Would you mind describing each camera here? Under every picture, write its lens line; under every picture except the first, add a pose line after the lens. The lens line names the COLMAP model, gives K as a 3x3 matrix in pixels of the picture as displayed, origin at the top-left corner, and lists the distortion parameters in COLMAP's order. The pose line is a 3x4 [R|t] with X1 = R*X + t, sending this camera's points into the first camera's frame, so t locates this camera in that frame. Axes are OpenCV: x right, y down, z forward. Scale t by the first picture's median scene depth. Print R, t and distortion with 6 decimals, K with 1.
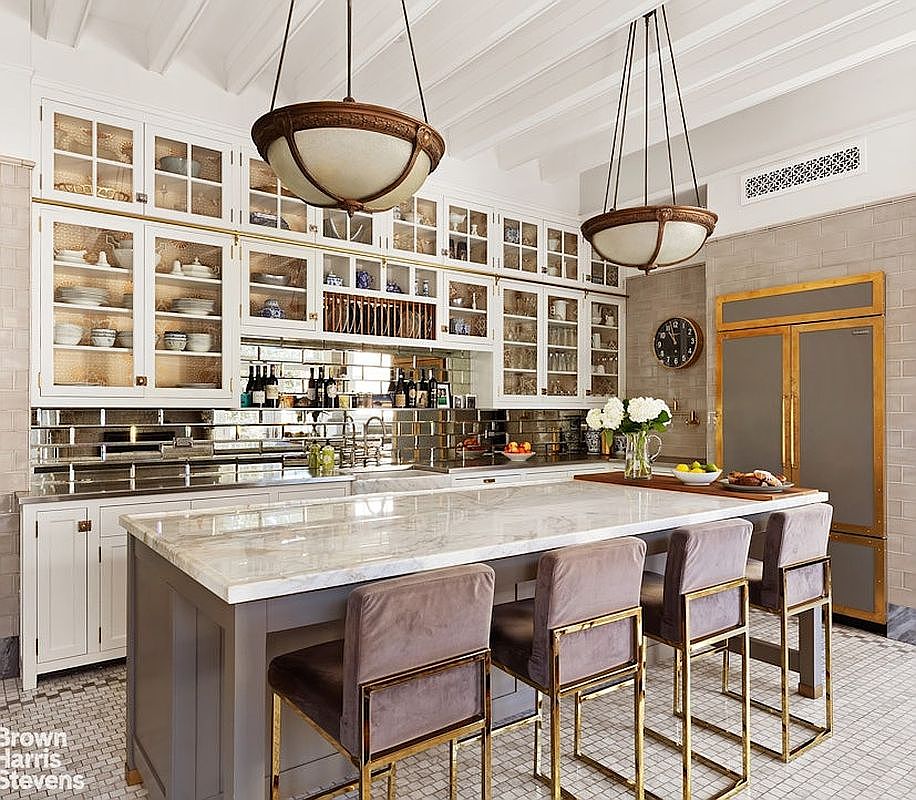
lens RADIAL K [[675.1, 0, 458.4], [0, 675.1, 403.7], [0, 0, 1]] dist [0.011294, -0.001154]
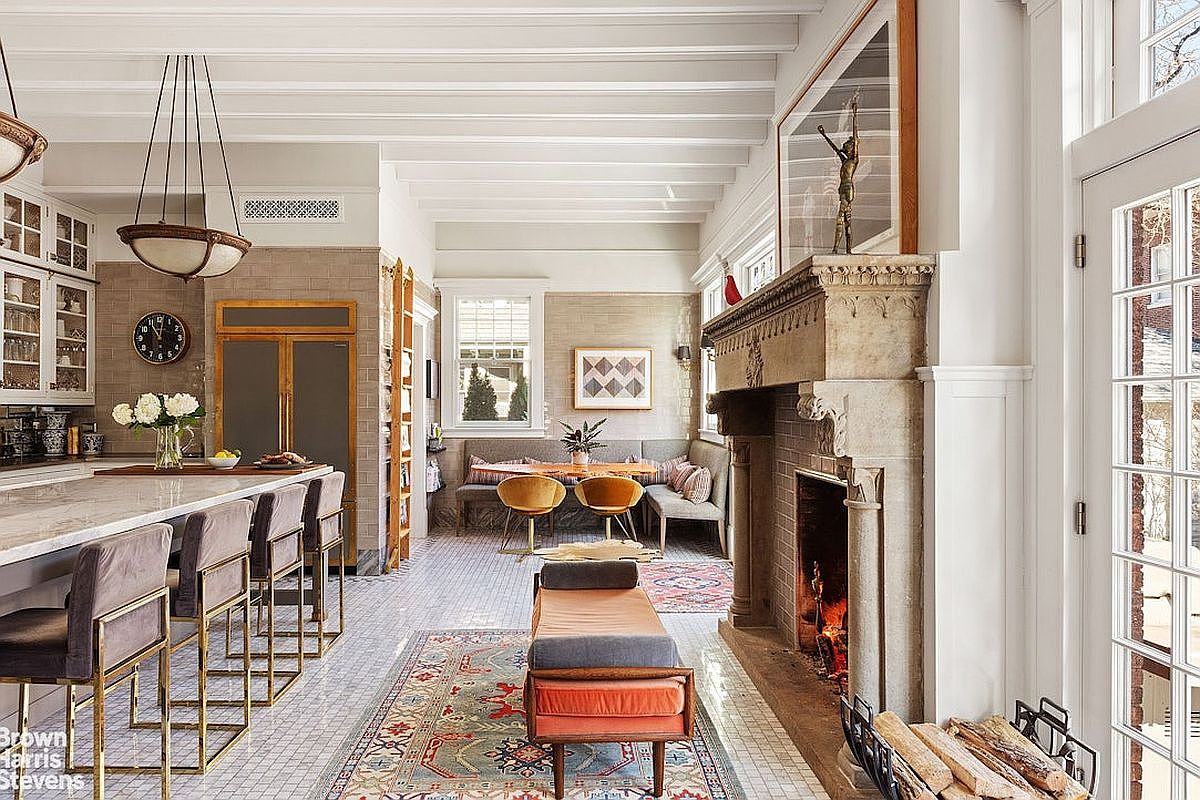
lens RADIAL K [[691.9, 0, 594.0], [0, 691.9, 405.8], [0, 0, 1]] dist [-0.000866, -0.000957]
pose [[0.577150, -0.000261, 0.816638, -0.207128], [-0.007515, 0.999956, 0.005631, -0.001009], [-0.816604, -0.009387, 0.577122, -0.162034]]
